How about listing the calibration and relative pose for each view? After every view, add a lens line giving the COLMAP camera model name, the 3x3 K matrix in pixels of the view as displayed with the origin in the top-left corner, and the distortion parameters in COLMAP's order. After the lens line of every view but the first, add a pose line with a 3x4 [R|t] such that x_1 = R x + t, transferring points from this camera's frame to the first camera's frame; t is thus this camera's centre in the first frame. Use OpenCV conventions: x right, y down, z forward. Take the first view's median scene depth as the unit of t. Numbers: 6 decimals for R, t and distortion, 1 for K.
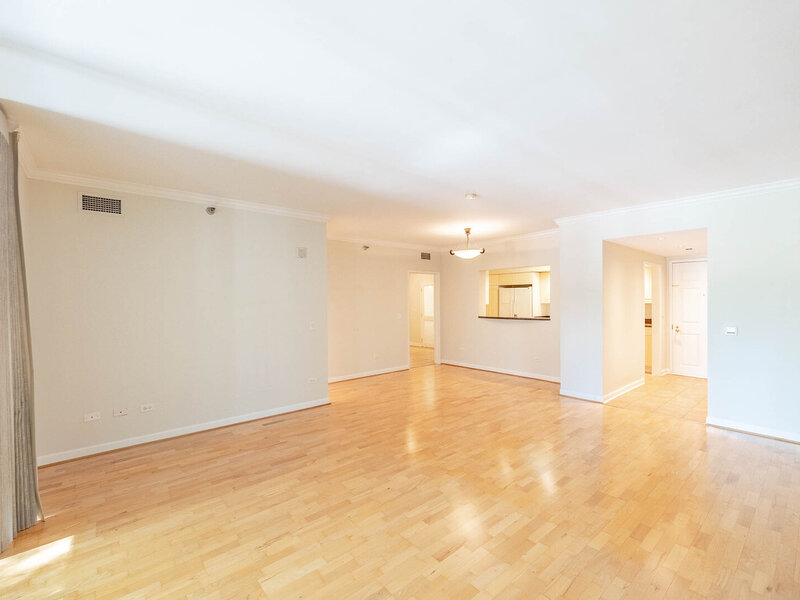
lens RADIAL K [[365.6, 0, 401.9], [0, 365.6, 303.5], [0, 0, 1]] dist [0.000789, -0.000553]
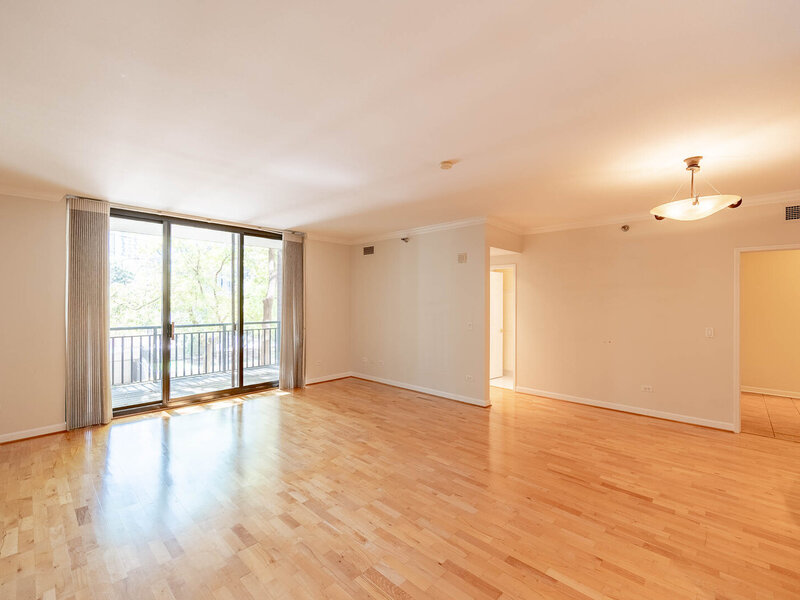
lens RADIAL K [[365.6, 0, 401.7], [0, 365.6, 298.7], [0, 0, 1]] dist [0.000789, -0.000553]
pose [[0.089444, 0.003069, -0.995987, 0.972605], [-0.014664, 0.999891, 0.001764, -0.020266], [0.995884, 0.014447, 0.089480, 0.880259]]
